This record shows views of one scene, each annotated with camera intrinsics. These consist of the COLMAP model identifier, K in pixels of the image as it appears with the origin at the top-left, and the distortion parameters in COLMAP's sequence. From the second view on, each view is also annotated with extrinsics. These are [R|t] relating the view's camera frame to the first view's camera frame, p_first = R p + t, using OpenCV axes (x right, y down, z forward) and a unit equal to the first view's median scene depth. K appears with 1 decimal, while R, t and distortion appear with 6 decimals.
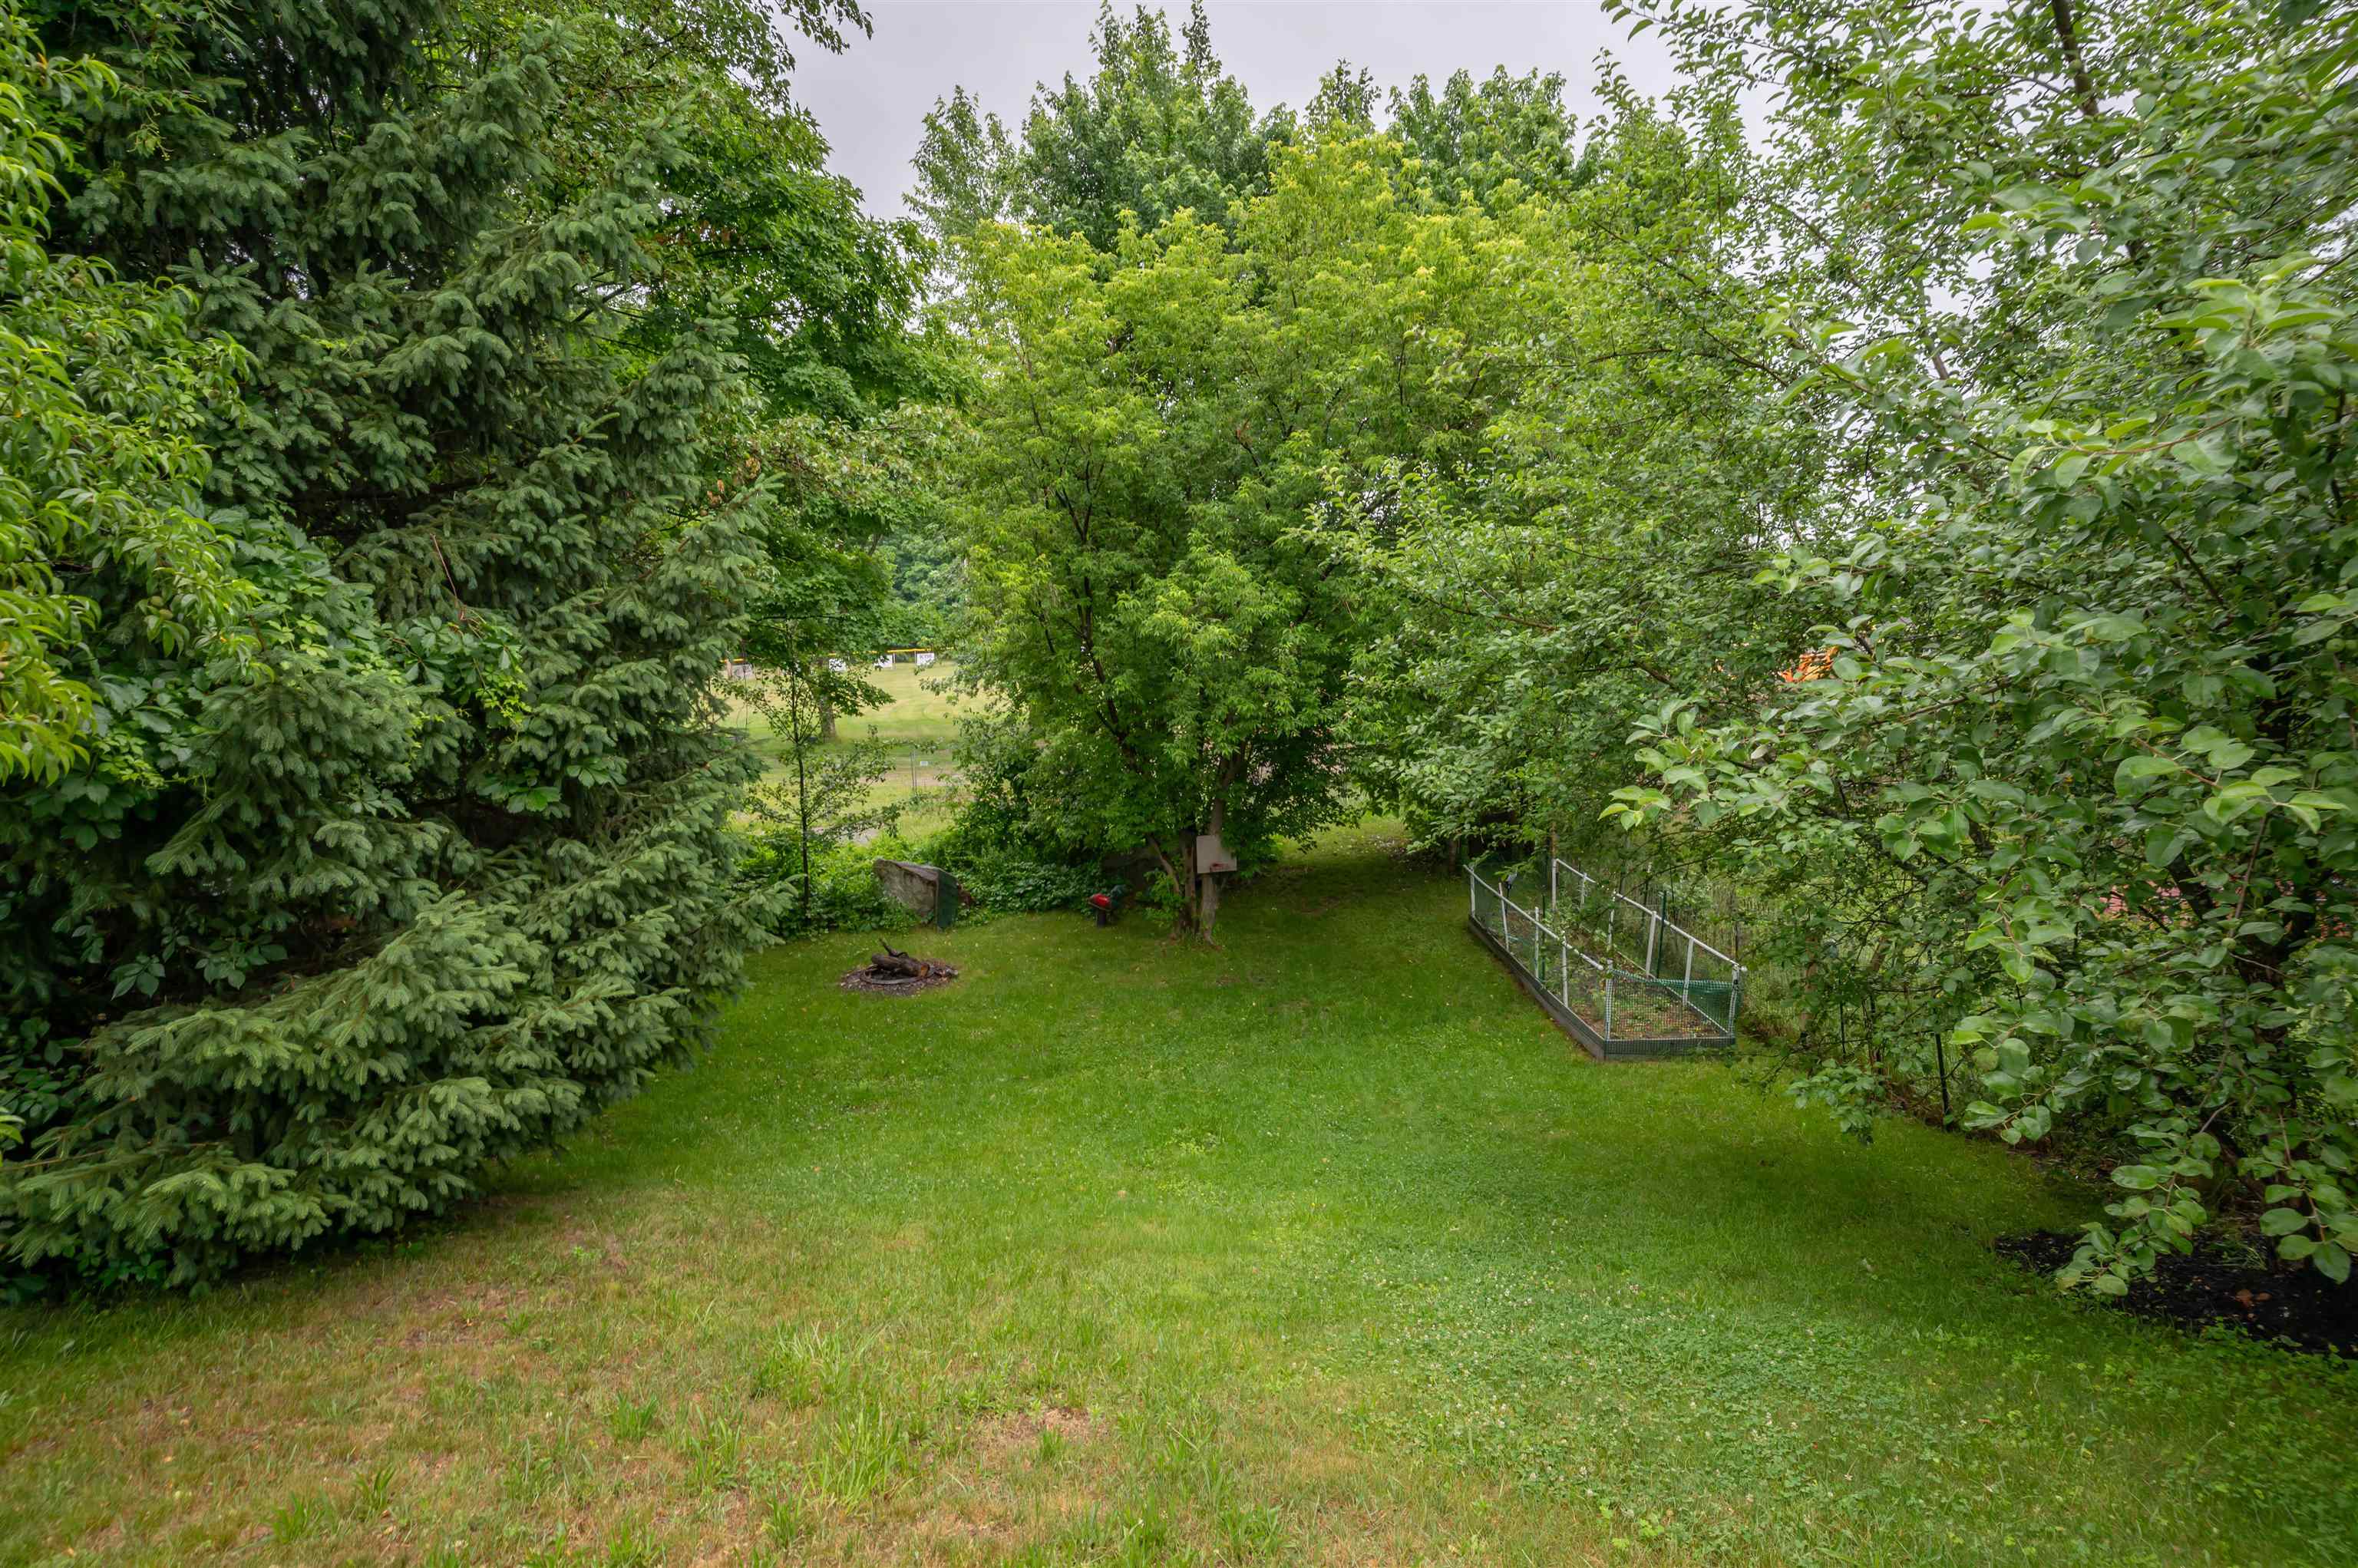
lens RADIAL K [[1135.4, 0, 1185.4], [0, 1135.4, 790.9], [0, 0, 1]] dist [-0.005125, 0.001511]
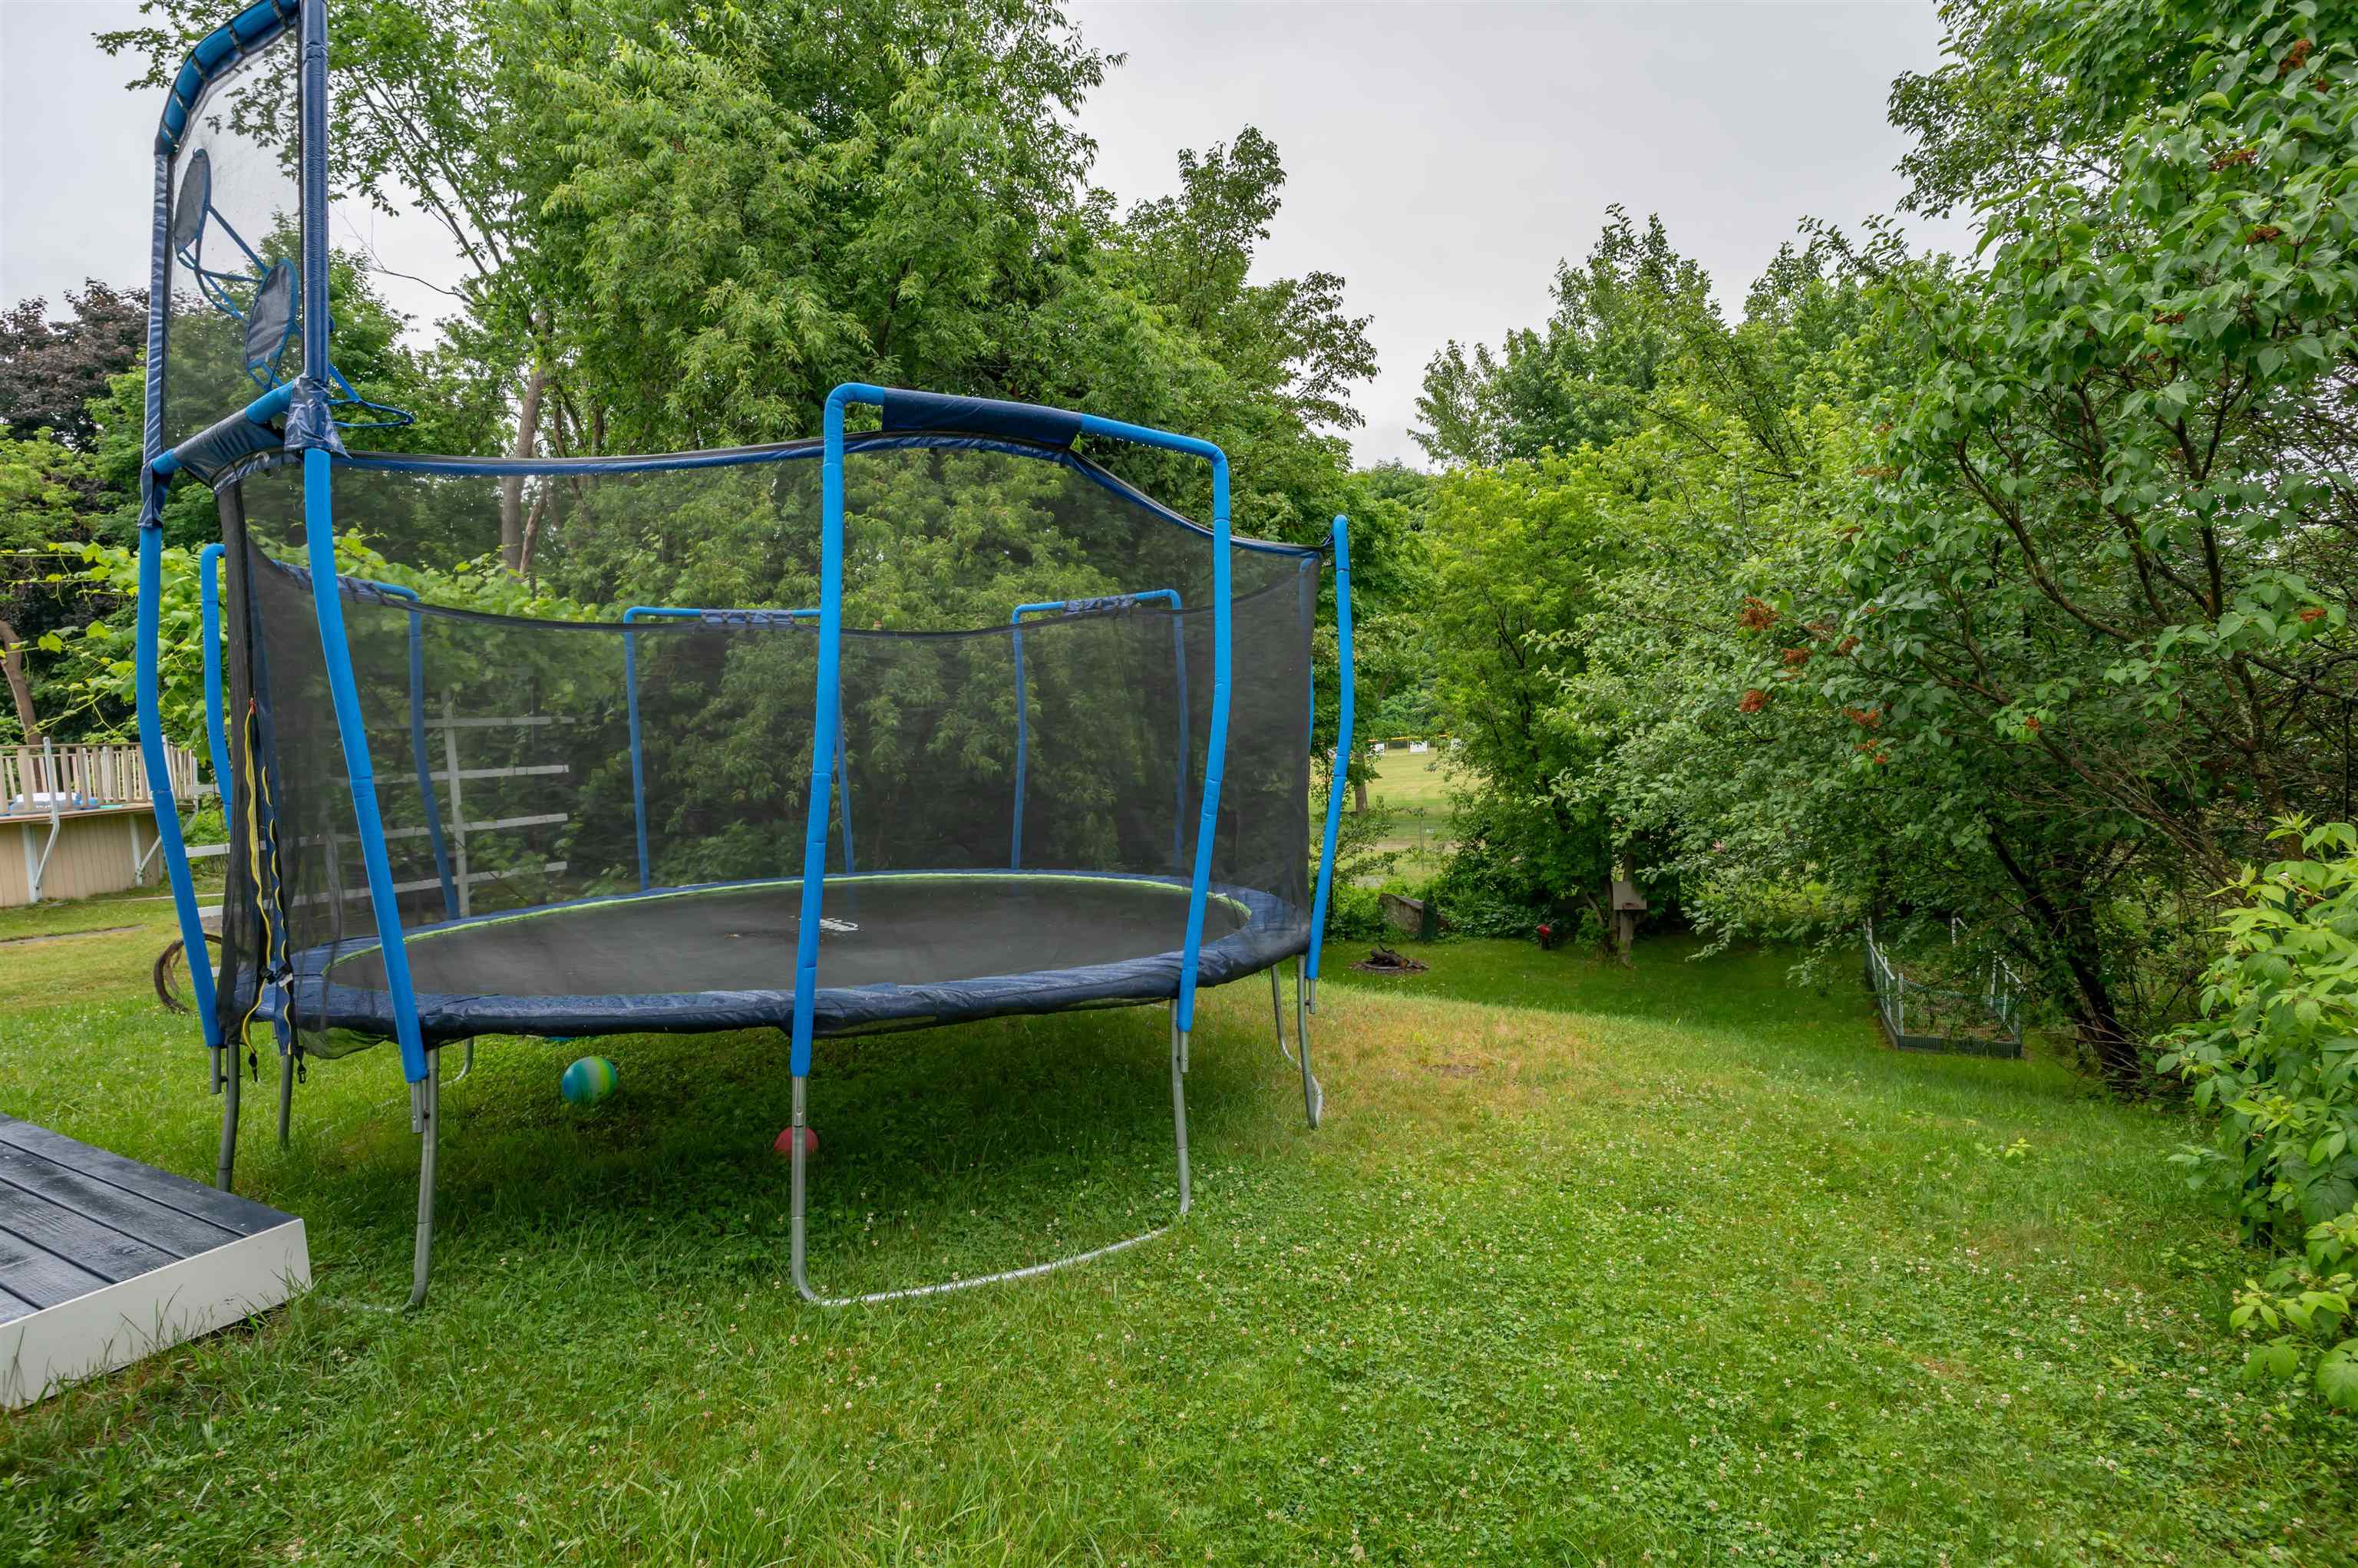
lens RADIAL K [[1135.4, 0, 1185.4], [0, 1135.4, 790.9], [0, 0, 1]] dist [-0.005125, 0.001511]
pose [[0.892996, 0.004689, -0.450040, 0.137444], [-0.036710, 0.997373, -0.062452, 0.031727], [0.448565, 0.072290, 0.890822, -0.349066]]
